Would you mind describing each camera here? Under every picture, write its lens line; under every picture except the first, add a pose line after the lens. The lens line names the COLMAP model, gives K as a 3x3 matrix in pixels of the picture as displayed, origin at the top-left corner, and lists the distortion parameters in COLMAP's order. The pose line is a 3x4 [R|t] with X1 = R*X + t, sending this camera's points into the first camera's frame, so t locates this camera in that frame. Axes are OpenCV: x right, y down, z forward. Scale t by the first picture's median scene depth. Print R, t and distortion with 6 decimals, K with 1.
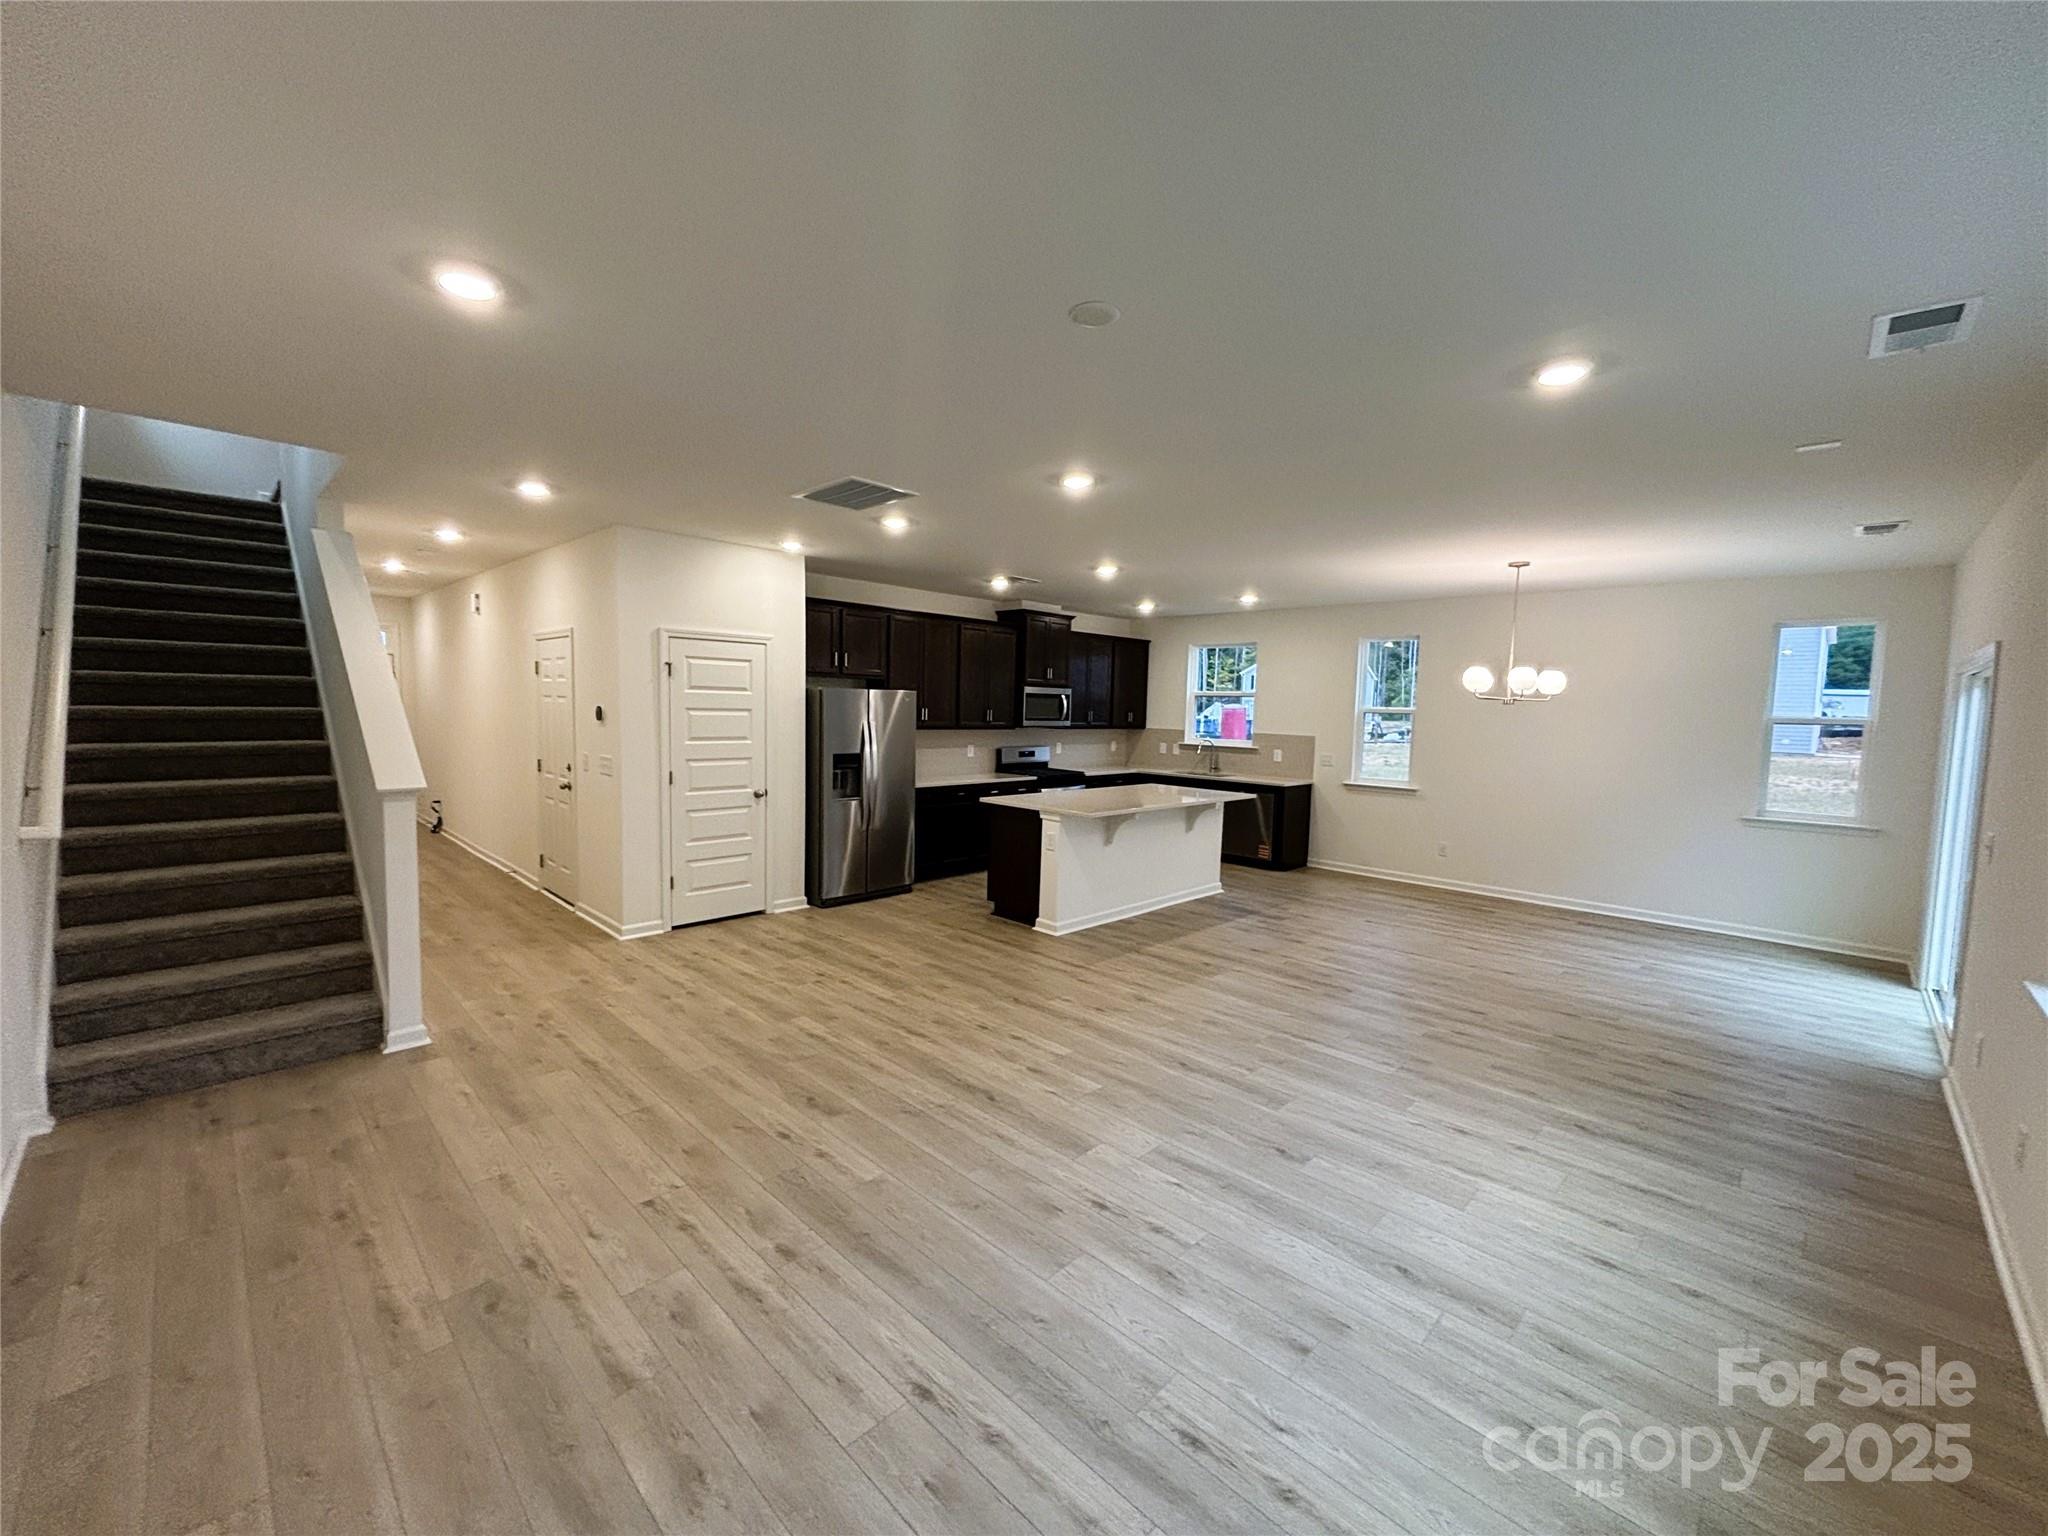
lens RADIAL K [[823.9, 0, 1019.1], [0, 823.9, 761.3], [0, 0, 1]] dist [0.001956, -0.000611]
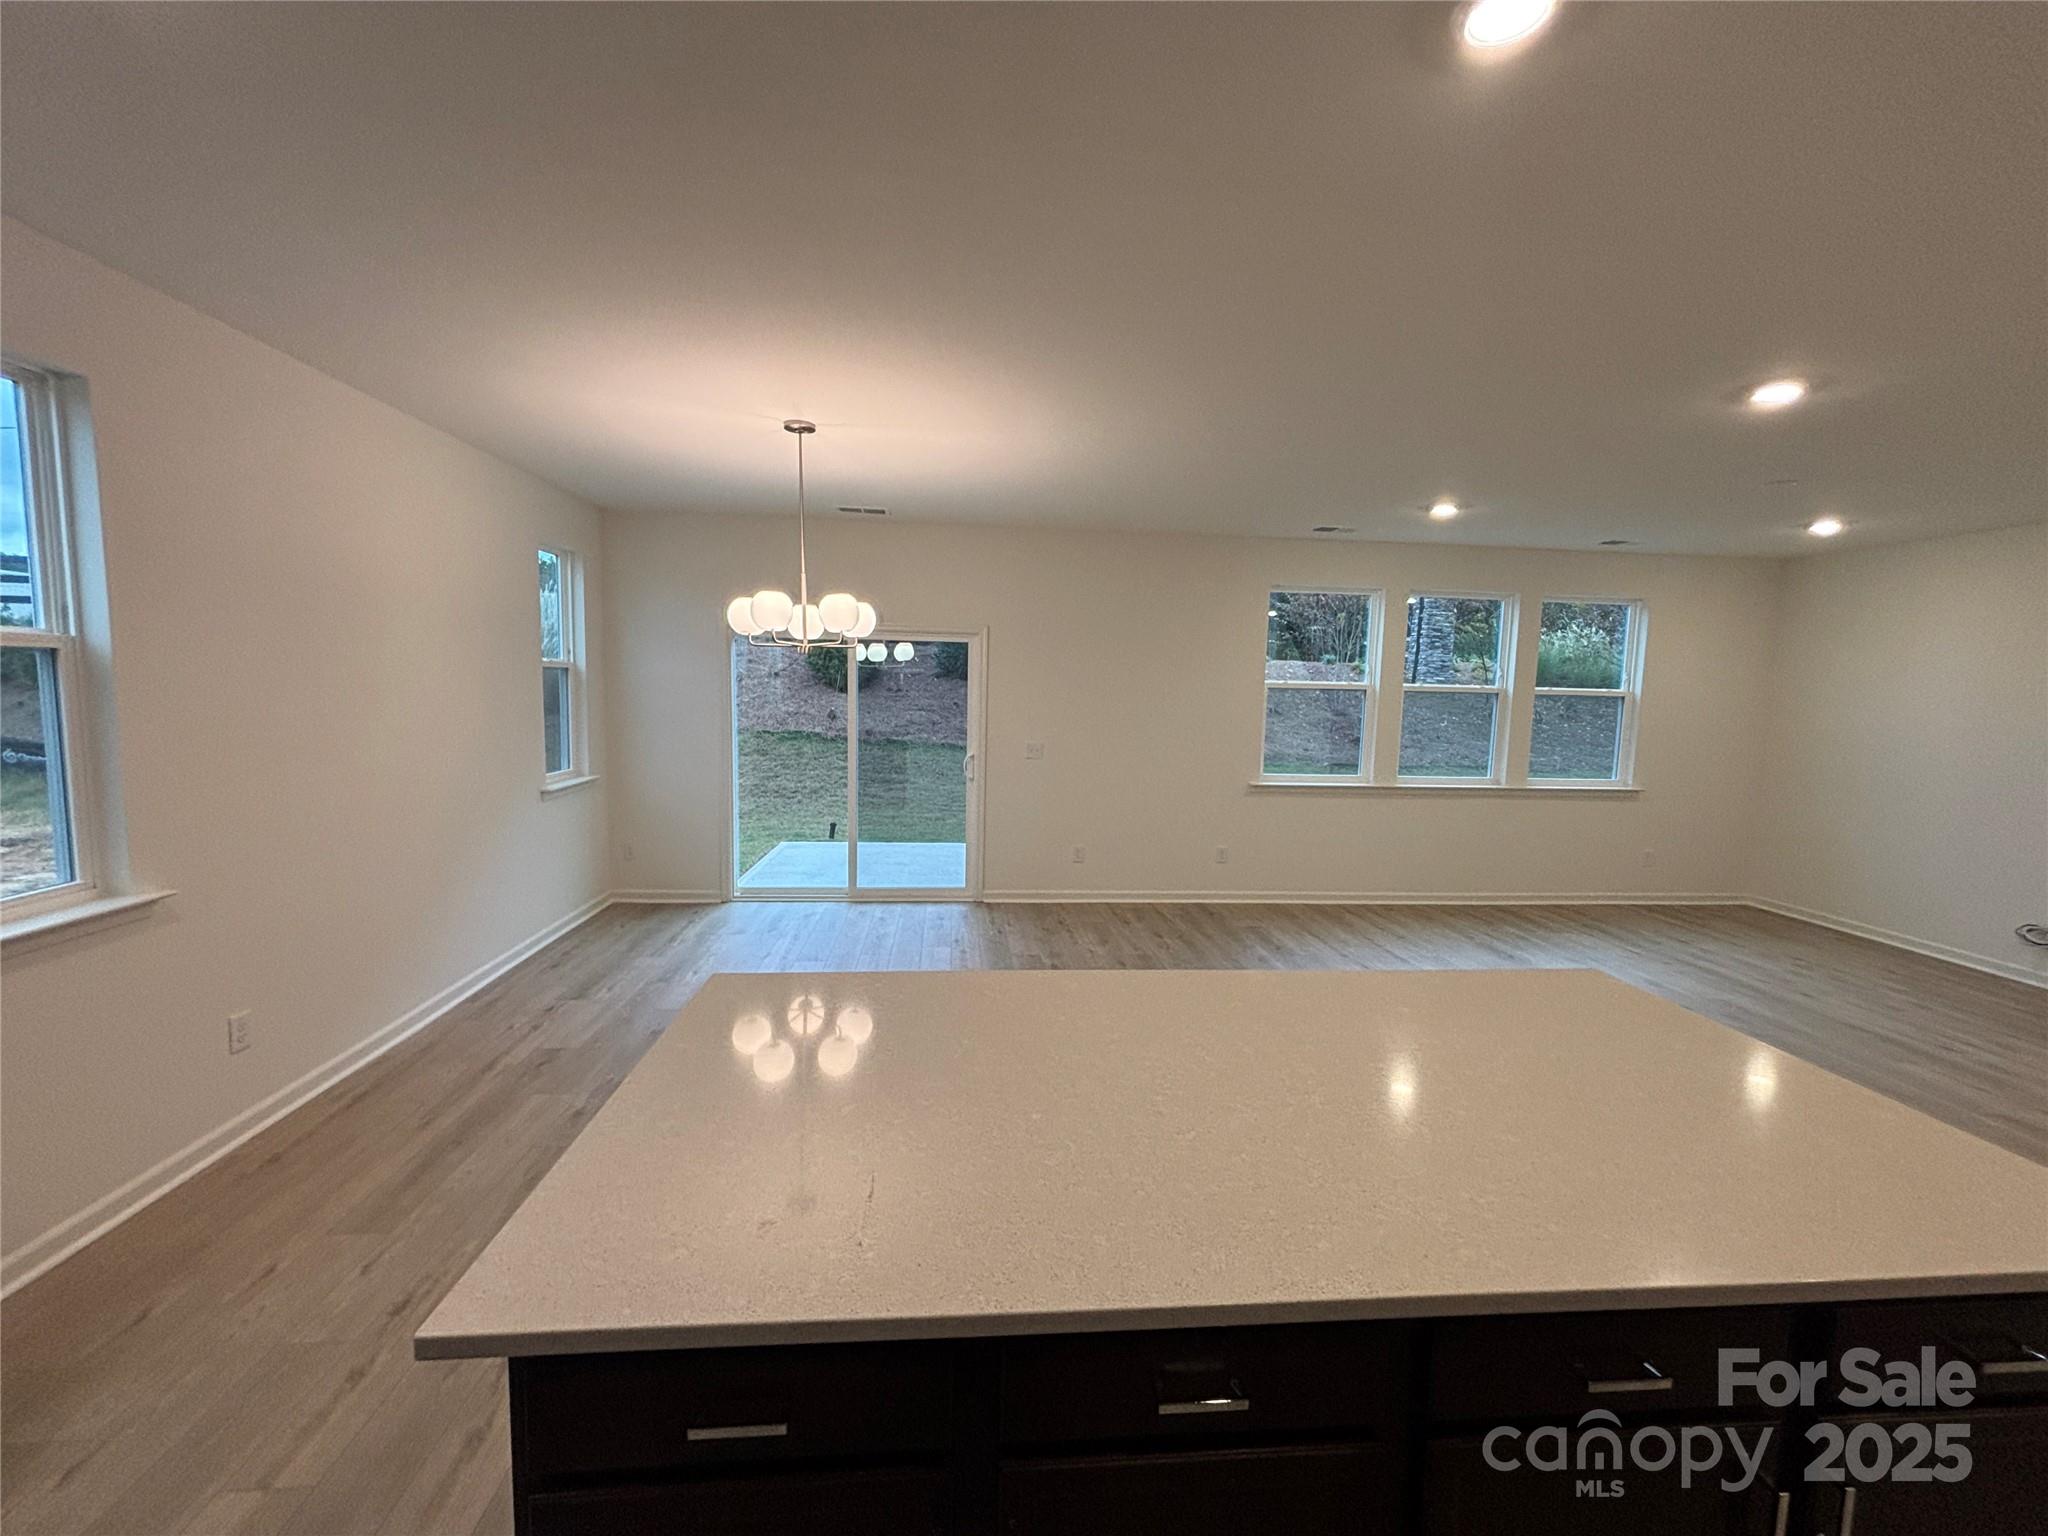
lens RADIAL K [[823.9, 0, 1019.1], [0, 823.9, 761.3], [0, 0, 1]] dist [0.001956, -0.000611]
pose [[-0.762605, -0.103877, 0.638469, 0.057082], [-0.000494, 0.987115, 0.160011, -0.091727], [-0.646864, 0.121710, -0.752830, 1.445959]]
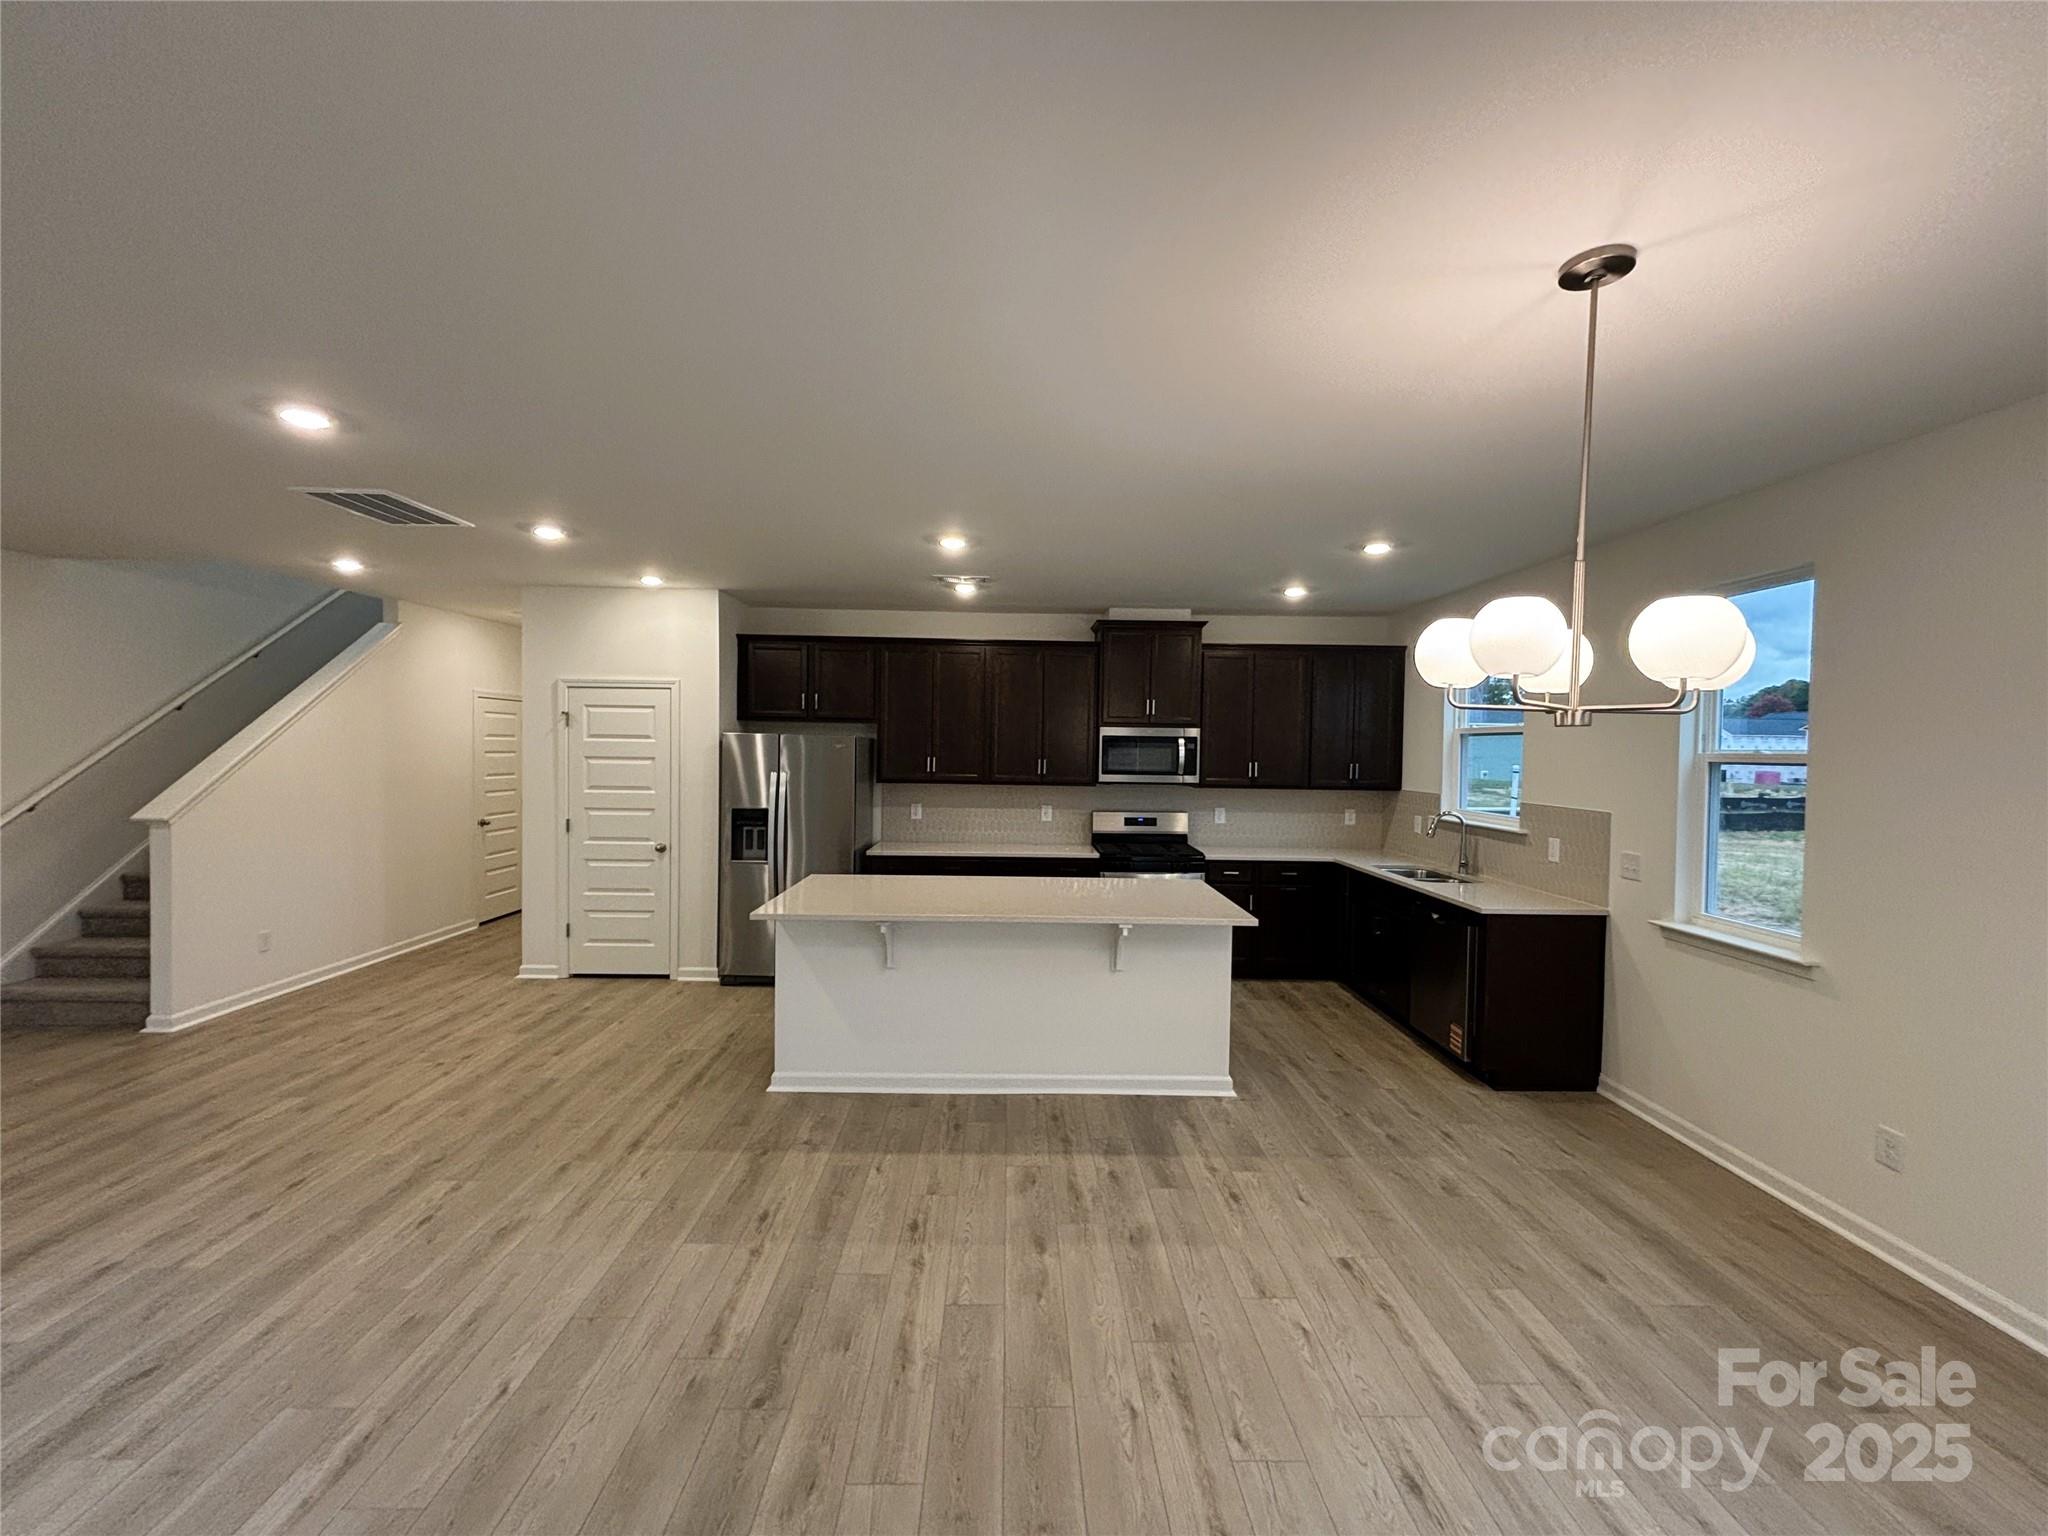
lens RADIAL K [[823.9, 0, 1019.1], [0, 823.9, 761.3], [0, 0, 1]] dist [0.001956, -0.000611]
pose [[0.712736, -0.003743, -0.701422, 0.690353], [-0.045653, 0.997618, -0.051713, -0.031458], [0.699945, 0.068880, 0.710867, 0.670993]]
